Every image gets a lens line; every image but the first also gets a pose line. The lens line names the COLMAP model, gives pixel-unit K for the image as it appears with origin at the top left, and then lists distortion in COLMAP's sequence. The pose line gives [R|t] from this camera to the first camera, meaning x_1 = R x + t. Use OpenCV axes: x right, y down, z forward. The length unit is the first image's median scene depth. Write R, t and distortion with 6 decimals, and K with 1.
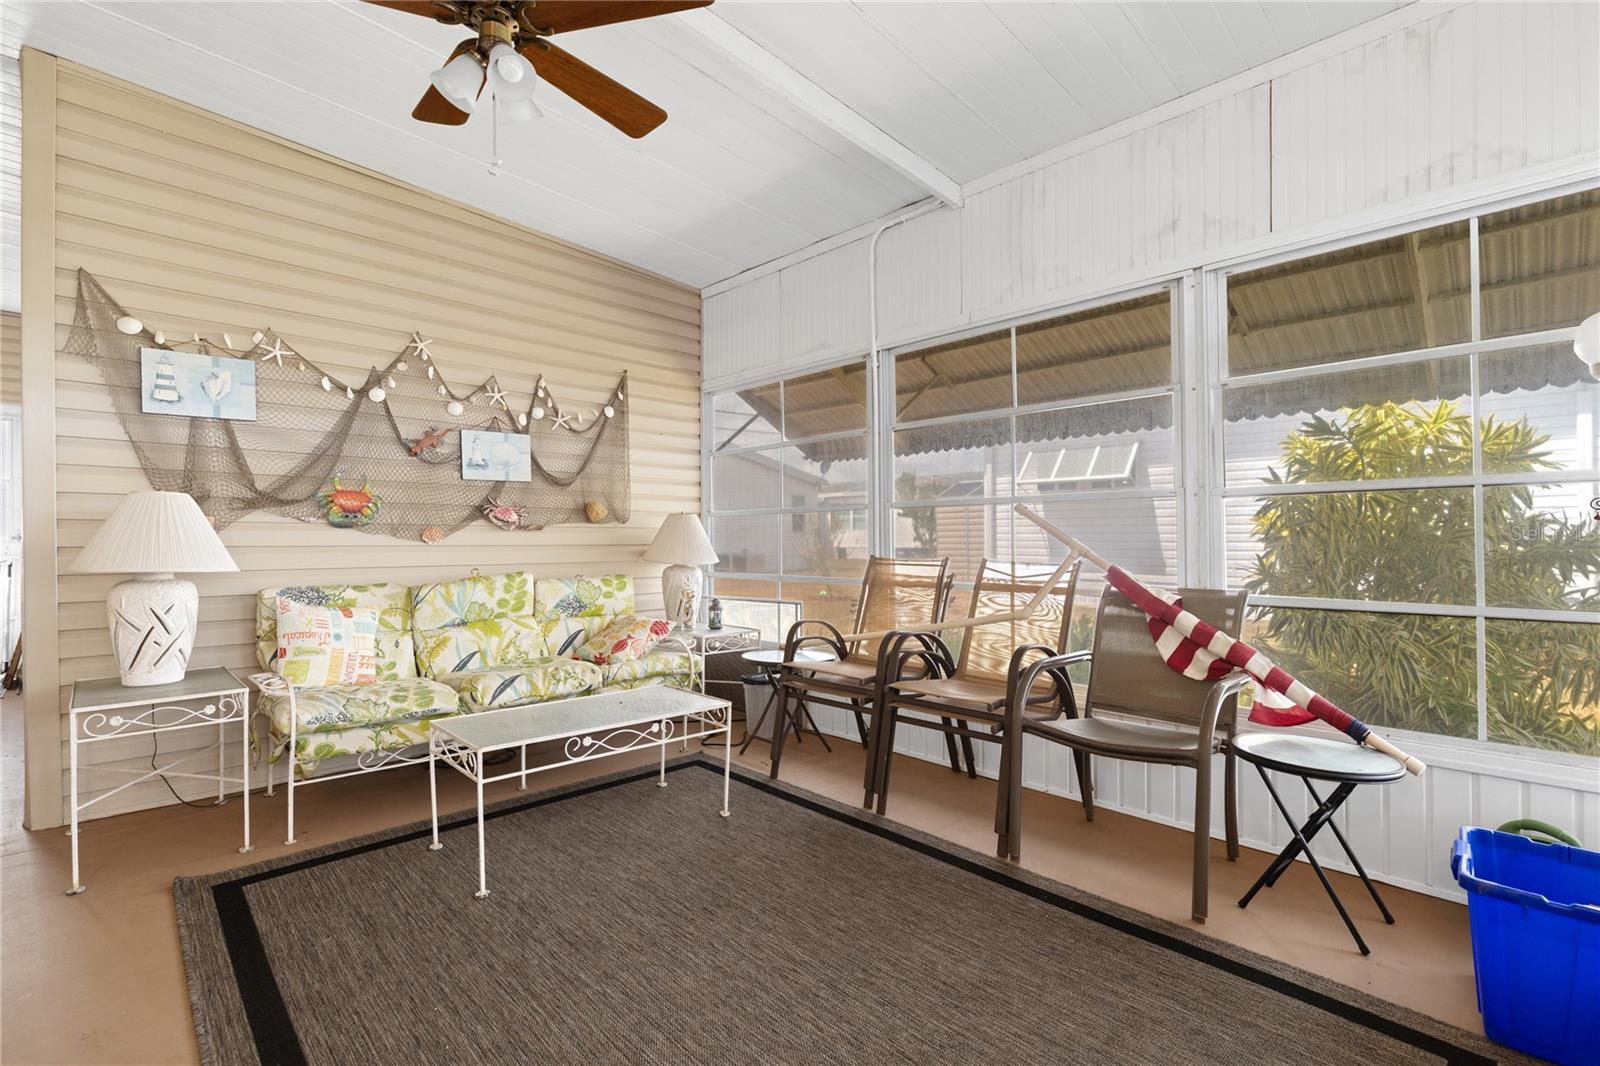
lens RADIAL K [[715.5, 0, 801.9], [0, 715.5, 544.4], [0, 0, 1]] dist [0.001972, 0.000032]
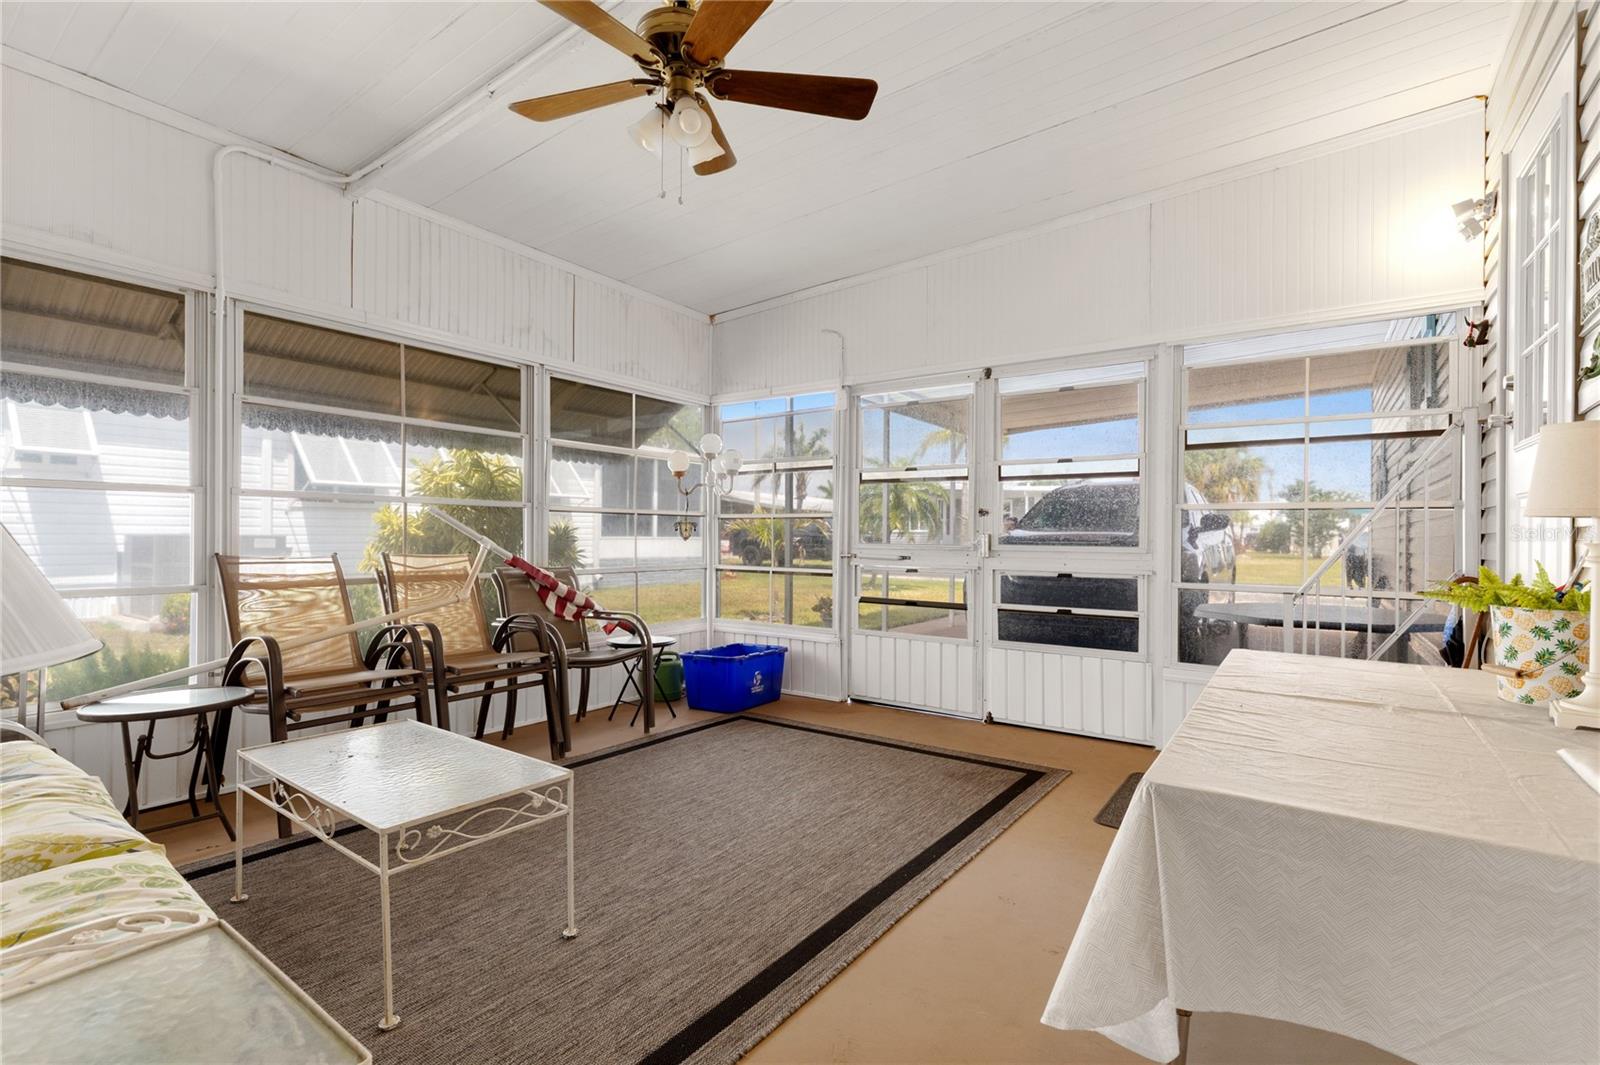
lens RADIAL K [[715.5, 0, 801.2], [0, 715.5, 537.0], [0, 0, 1]] dist [0.001972, 0.000032]
pose [[-0.170666, 0.002203, 0.985326, -1.250034], [-0.011194, 0.999929, -0.004174, -0.007889], [-0.985265, -0.011742, -0.170629, 0.790535]]
